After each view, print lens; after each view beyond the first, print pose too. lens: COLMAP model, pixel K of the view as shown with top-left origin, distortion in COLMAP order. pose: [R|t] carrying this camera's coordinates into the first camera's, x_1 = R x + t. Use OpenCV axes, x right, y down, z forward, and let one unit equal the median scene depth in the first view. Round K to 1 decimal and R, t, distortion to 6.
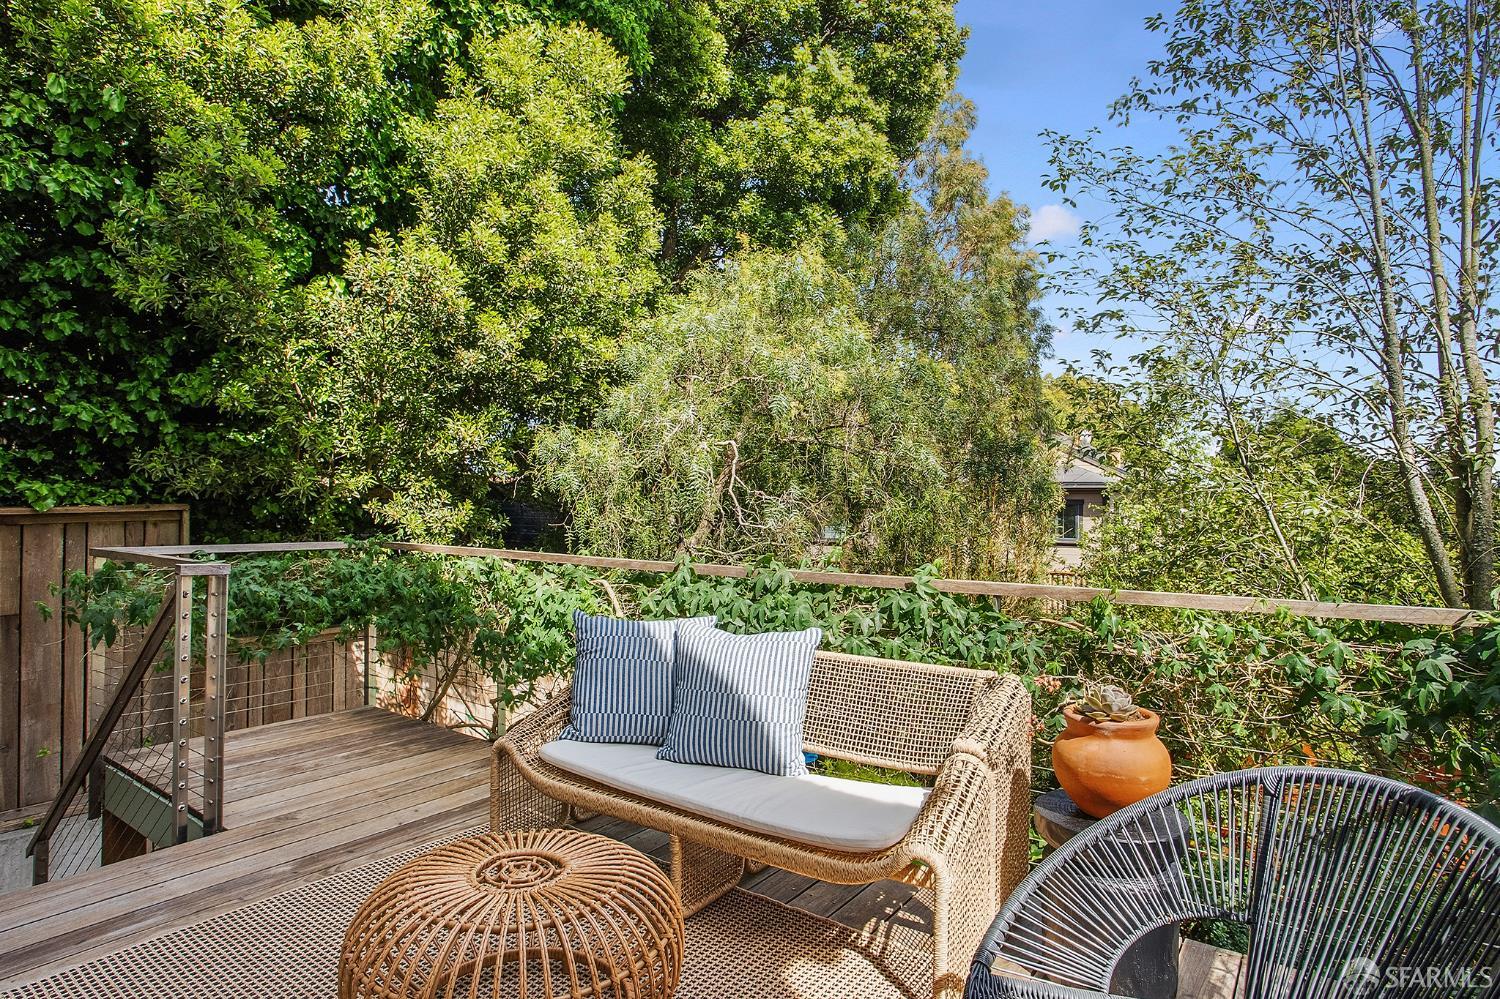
lens RADIAL K [[751.9, 0, 747.3], [0, 751.9, 487.2], [0, 0, 1]] dist [-0.065401, 0.031359]
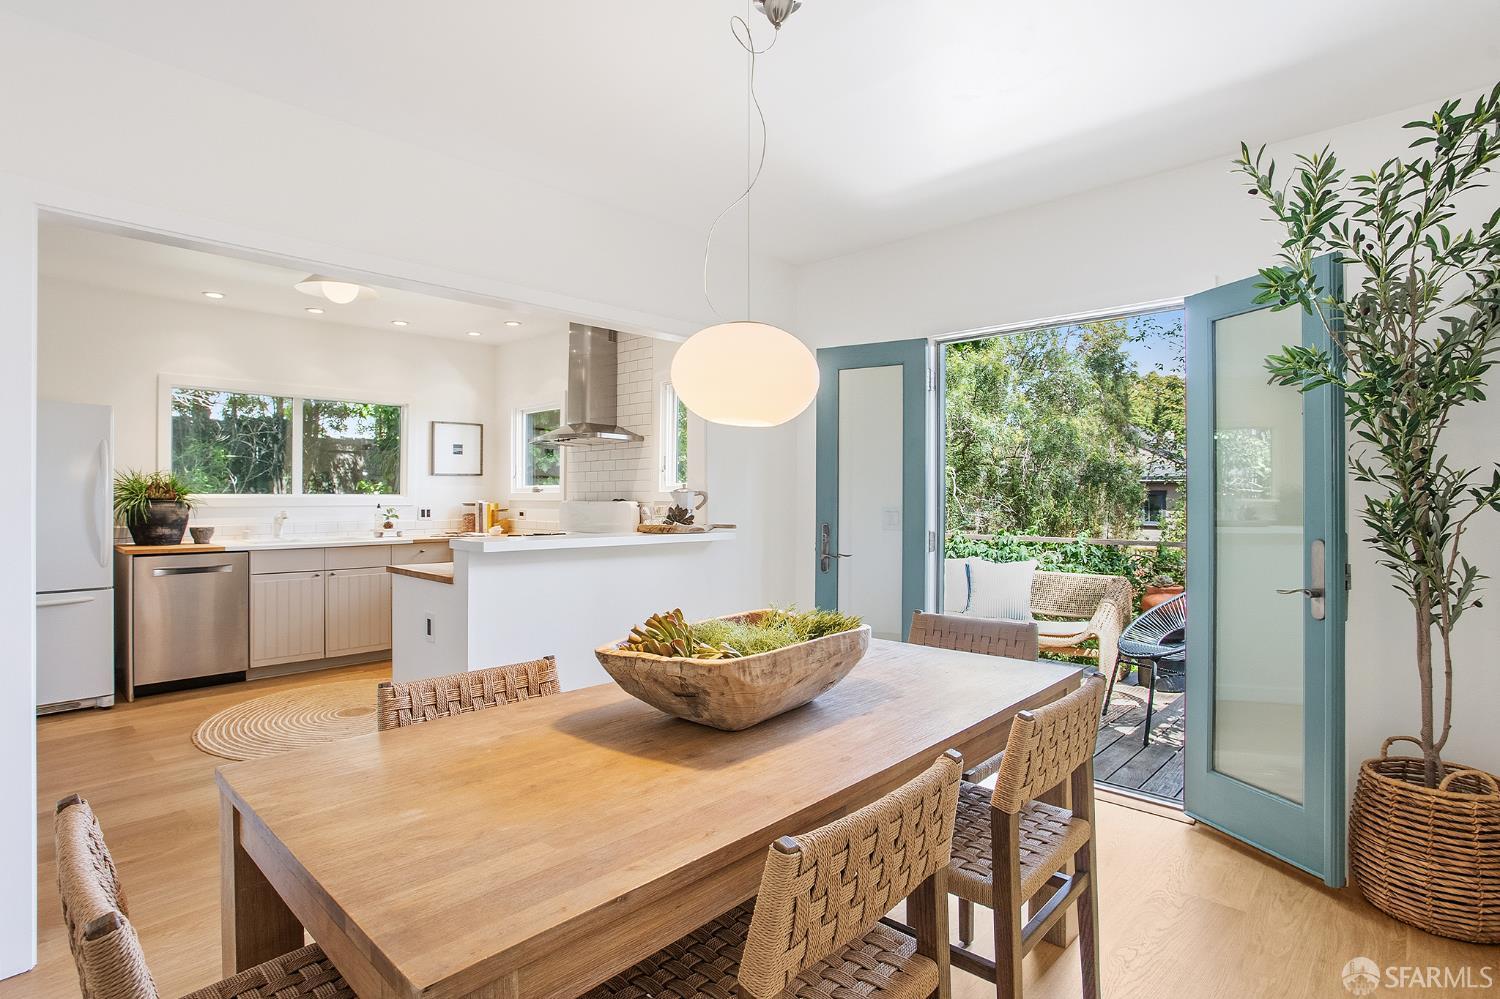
lens RADIAL K [[751.9, 0, 747.3], [0, 751.9, 487.2], [0, 0, 1]] dist [-0.065401, 0.031359]
pose [[0.995350, -0.011595, -0.095628, -0.550208], [0.013113, 0.999798, 0.015258, -0.079330], [0.095432, -0.016441, 0.995300, -1.320783]]
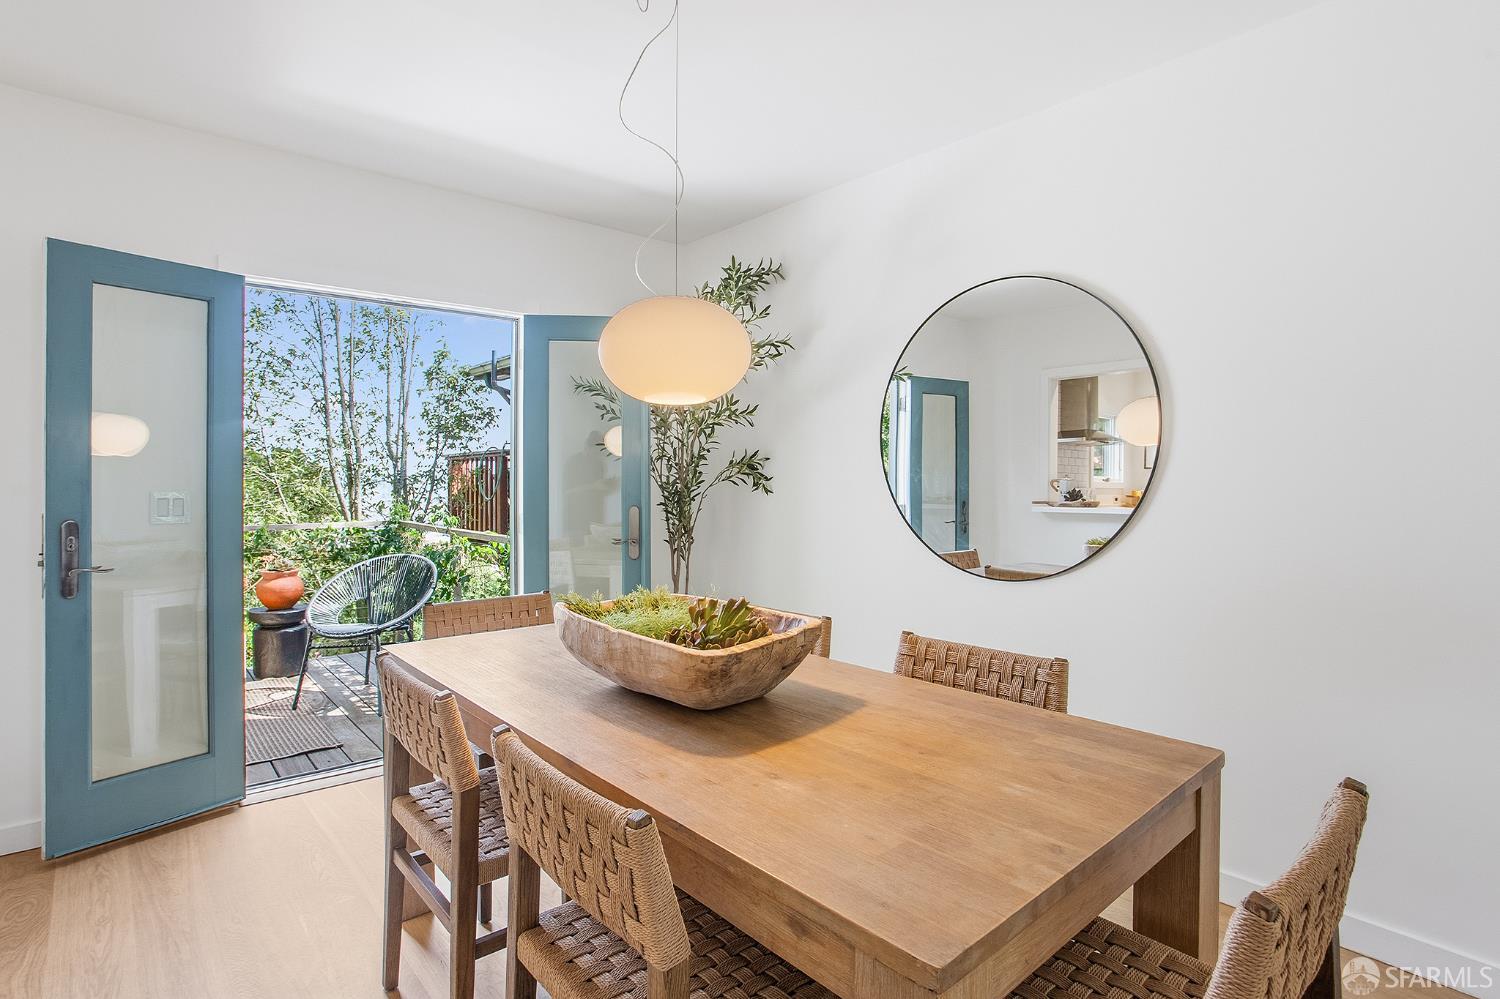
lens RADIAL K [[751.9, 0, 747.3], [0, 751.9, 487.2], [0, 0, 1]] dist [-0.065401, 0.031359]
pose [[0.192833, -0.021305, 0.981000, -1.281174], [-0.023945, 0.999364, 0.026411, -0.068293], [-0.980939, -0.028583, 0.192201, -0.809543]]
